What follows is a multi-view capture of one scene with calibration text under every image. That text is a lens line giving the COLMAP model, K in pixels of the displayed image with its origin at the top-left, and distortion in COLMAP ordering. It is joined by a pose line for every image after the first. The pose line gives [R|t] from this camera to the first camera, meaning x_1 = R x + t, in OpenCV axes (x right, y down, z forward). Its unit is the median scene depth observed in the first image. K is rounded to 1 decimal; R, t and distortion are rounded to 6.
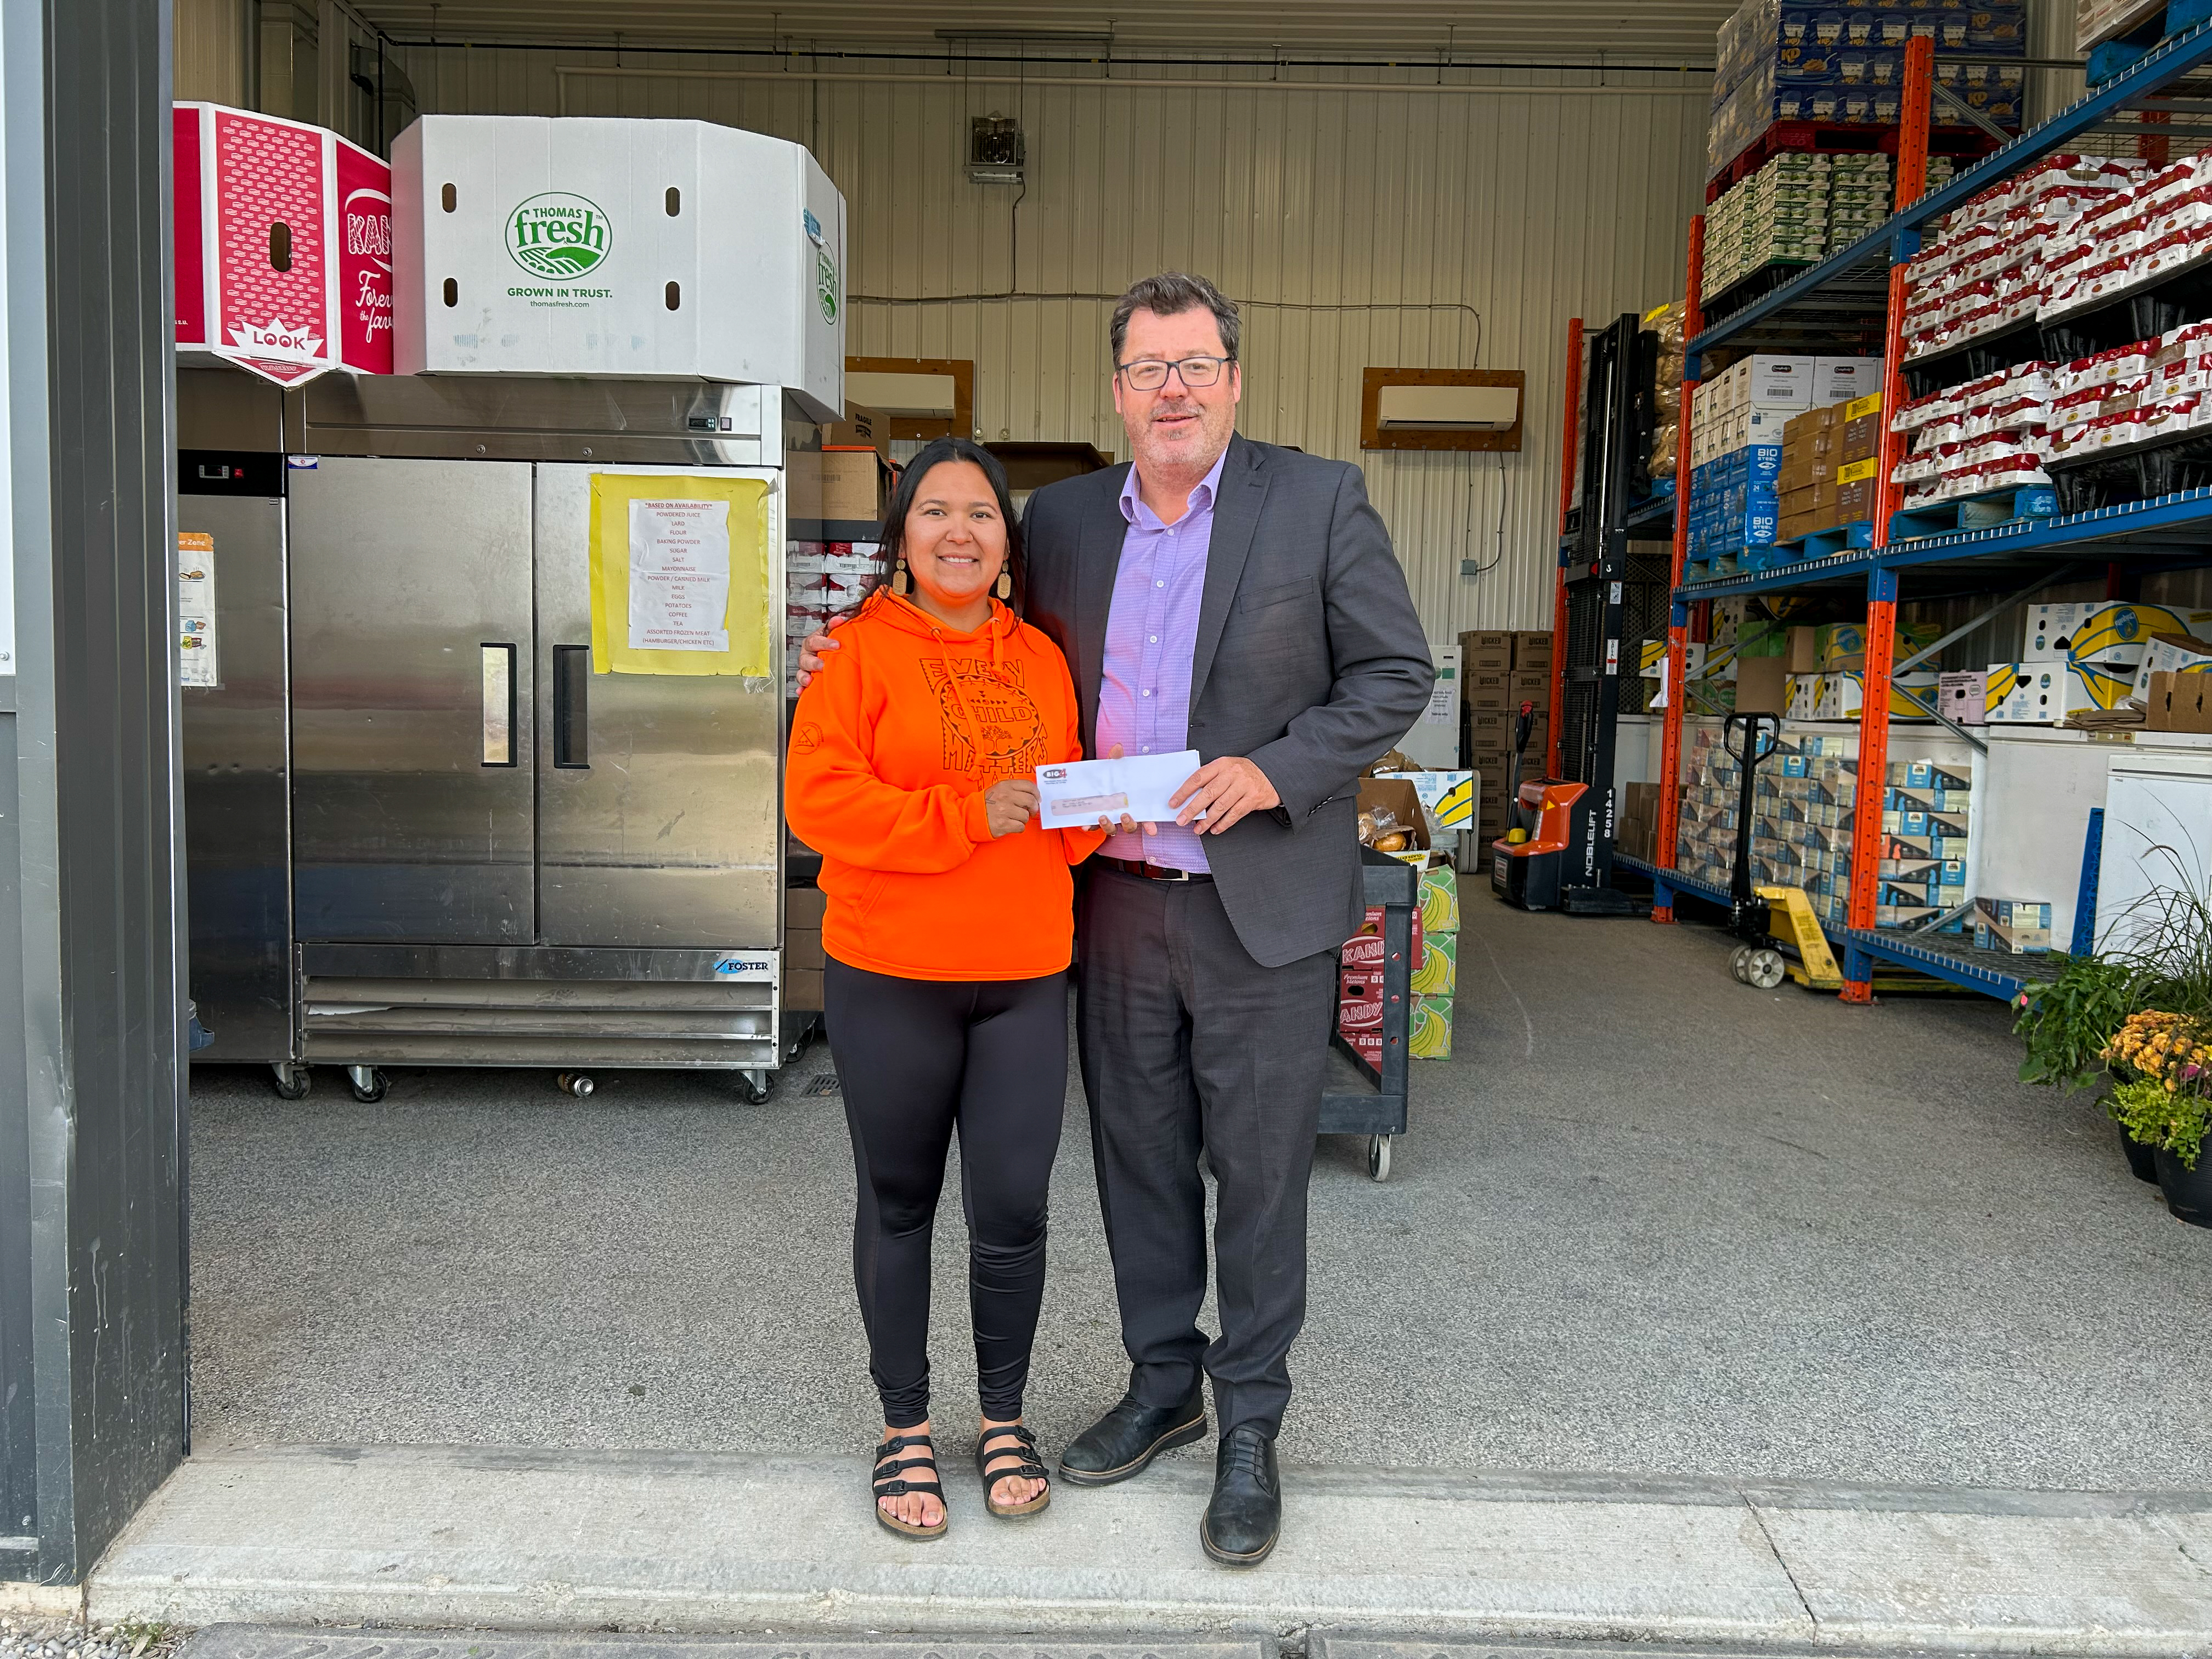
lens RADIAL K [[1782.3, 0, 1106.0], [0, 1782.3, 829.5], [0, 0, 1]] dist [0.044984, -0.059423]
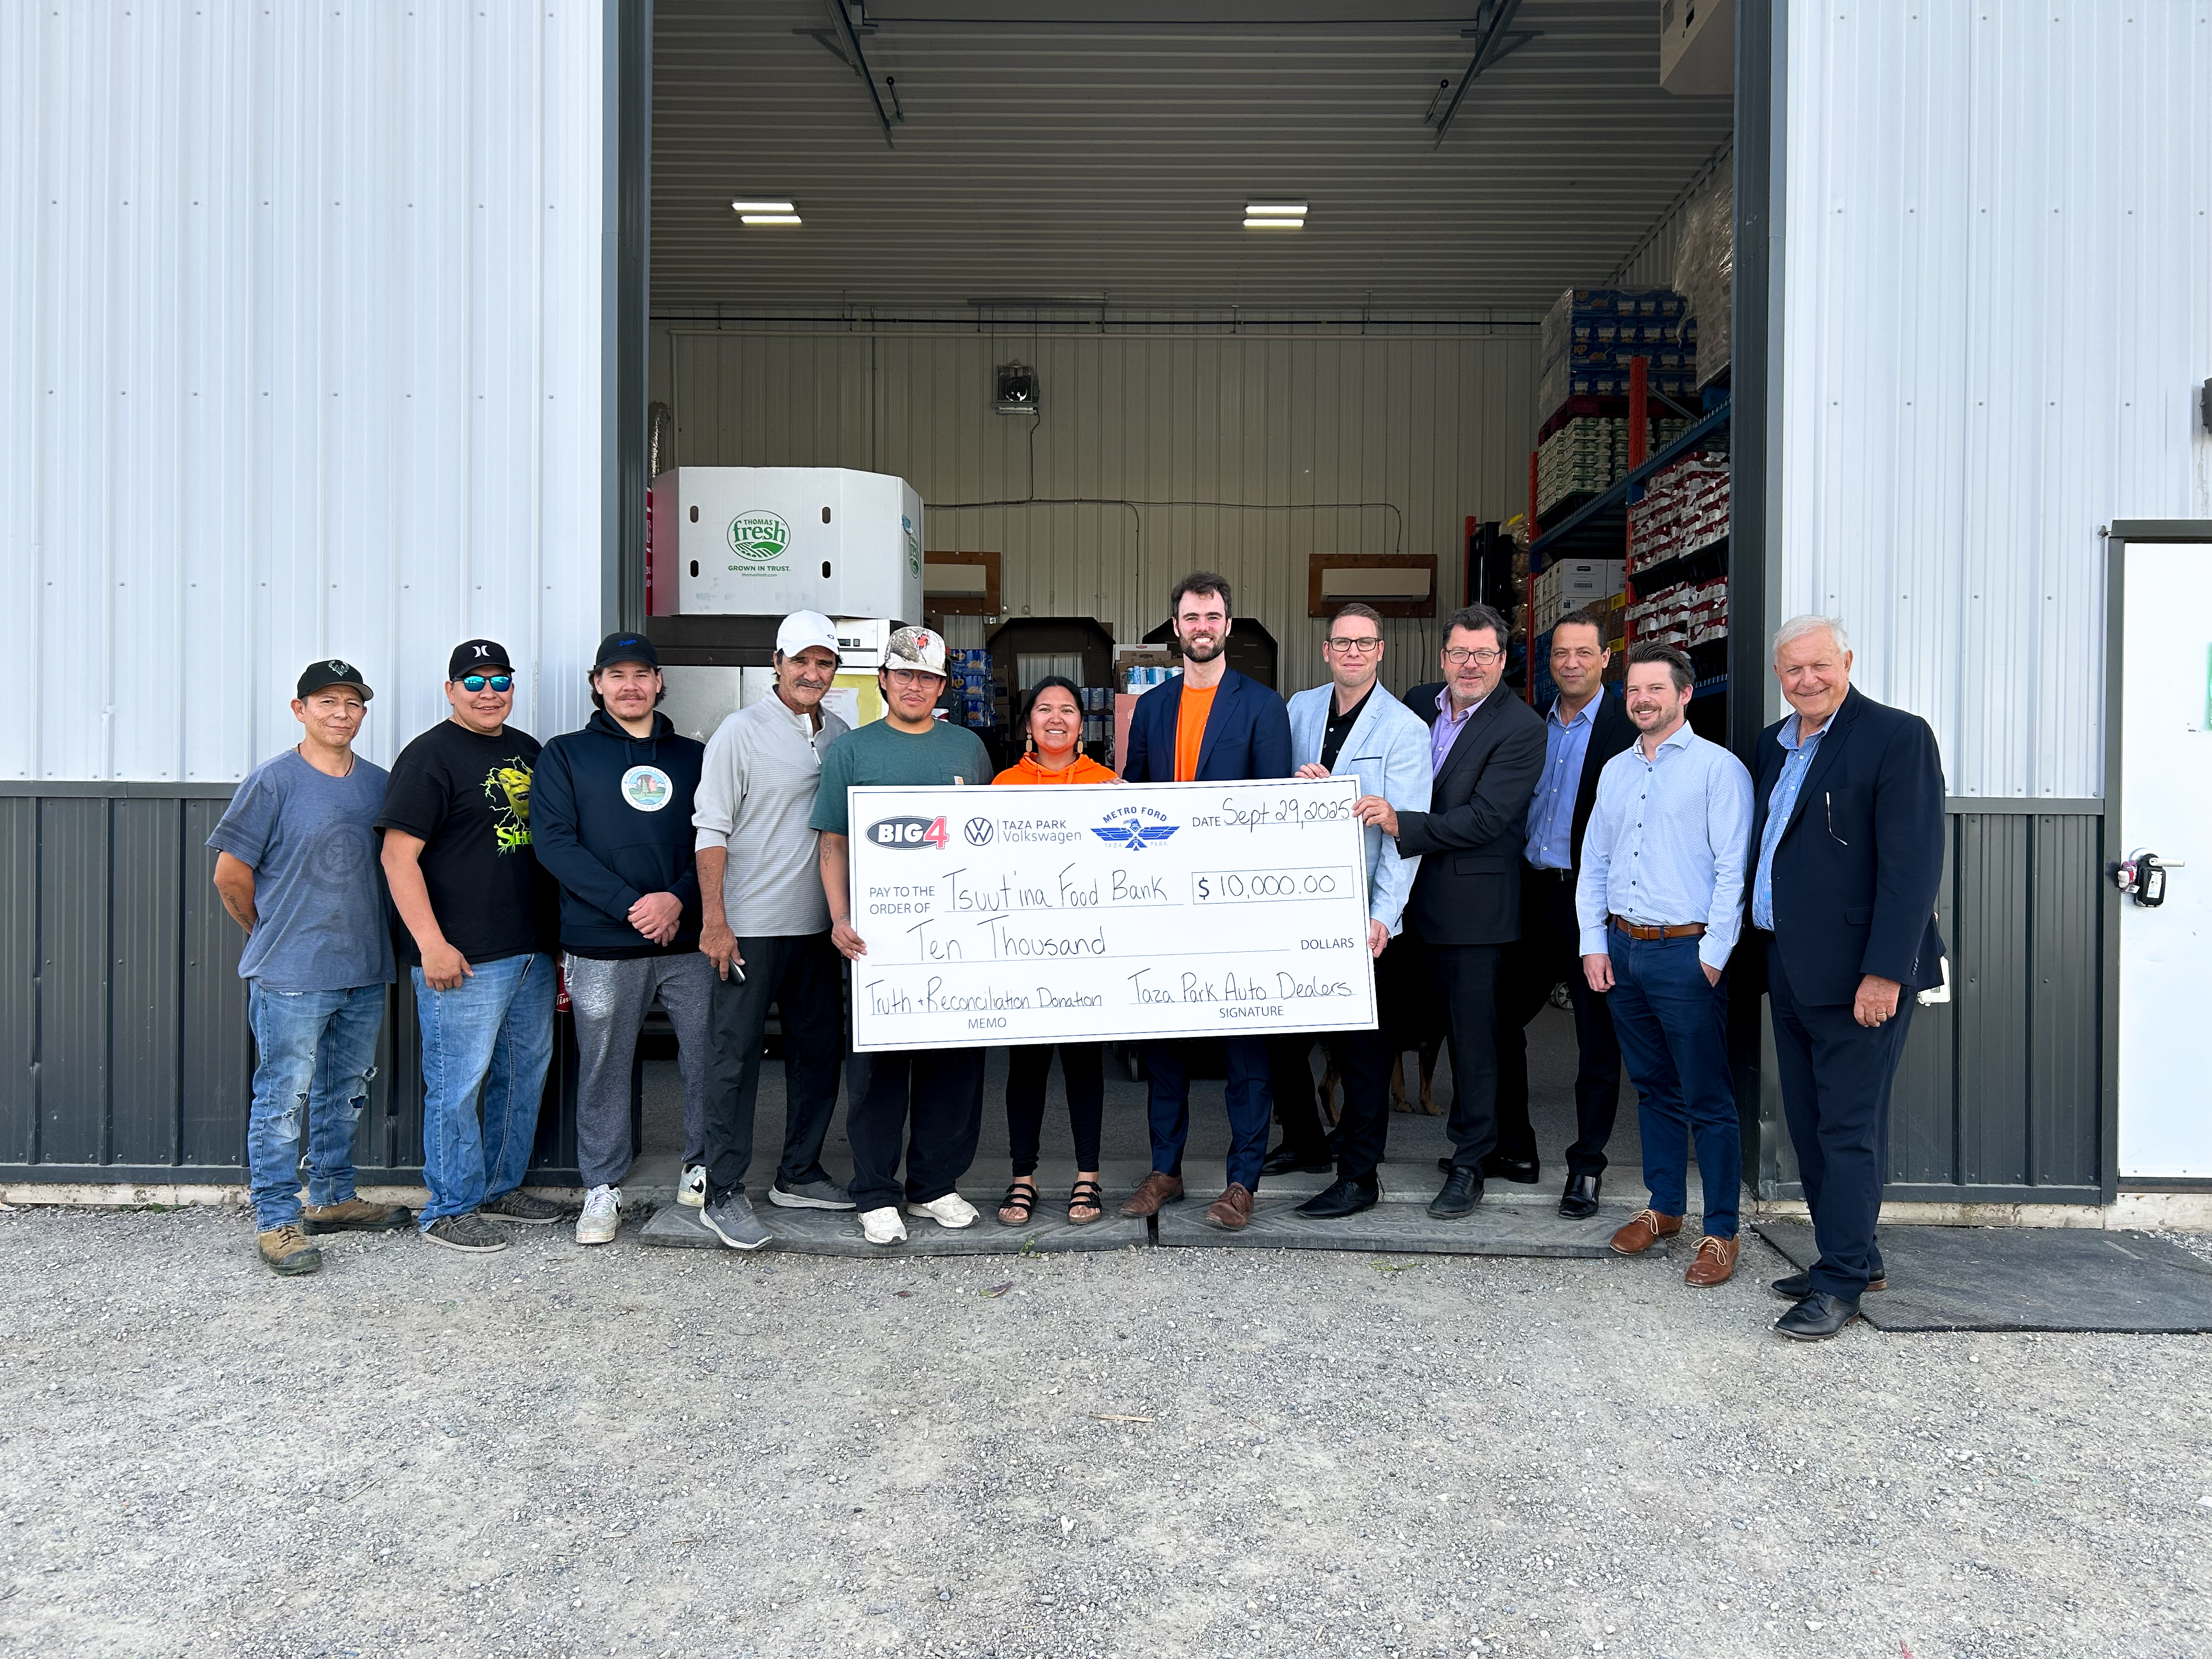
lens RADIAL K [[1663.1, 0, 1119.6], [0, 1663.1, 836.3], [0, 0, 1]] dist [0.117100, -0.388271]
pose [[0.999896, -0.014140, -0.002945, 0.032779], [0.013907, 0.997587, -0.068016, 0.058327], [0.003900, 0.067968, 0.997680, -0.496855]]
